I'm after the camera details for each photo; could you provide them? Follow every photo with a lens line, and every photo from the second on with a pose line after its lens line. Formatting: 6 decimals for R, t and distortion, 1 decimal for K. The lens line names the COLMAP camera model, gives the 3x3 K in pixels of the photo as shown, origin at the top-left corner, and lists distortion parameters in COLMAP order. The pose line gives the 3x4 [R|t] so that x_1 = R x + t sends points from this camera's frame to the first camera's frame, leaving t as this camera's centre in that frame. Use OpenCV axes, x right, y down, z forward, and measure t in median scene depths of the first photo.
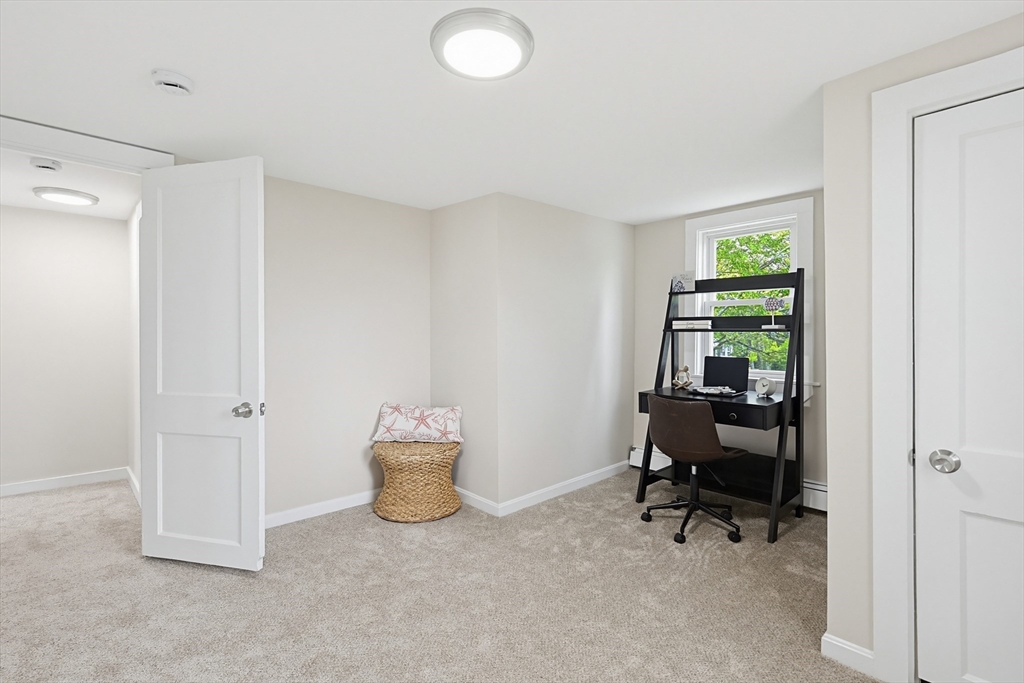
lens RADIAL K [[474.9, 0, 507.3], [0, 474.9, 336.9], [0, 0, 1]] dist [0.005292, 0.000928]
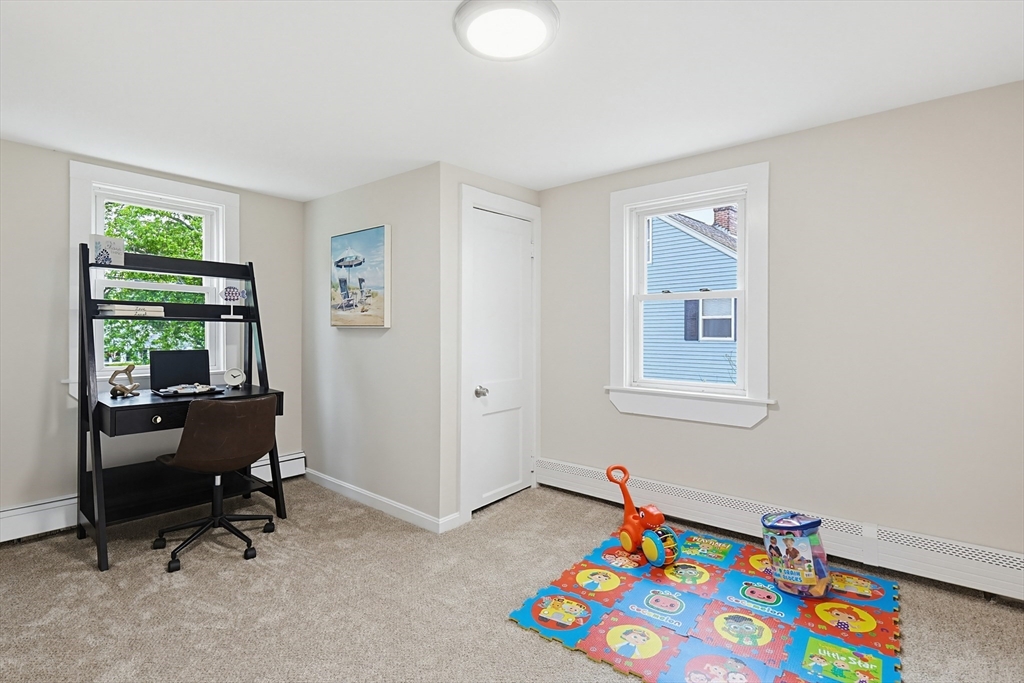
lens RADIAL K [[474.9, 0, 512.6], [0, 474.9, 333.9], [0, 0, 1]] dist [0.005292, 0.000928]
pose [[-0.112638, -0.013756, 0.993541, -0.492216], [-0.002525, 0.999905, 0.013558, -0.000267], [-0.993633, -0.000982, -0.112662, 0.527036]]
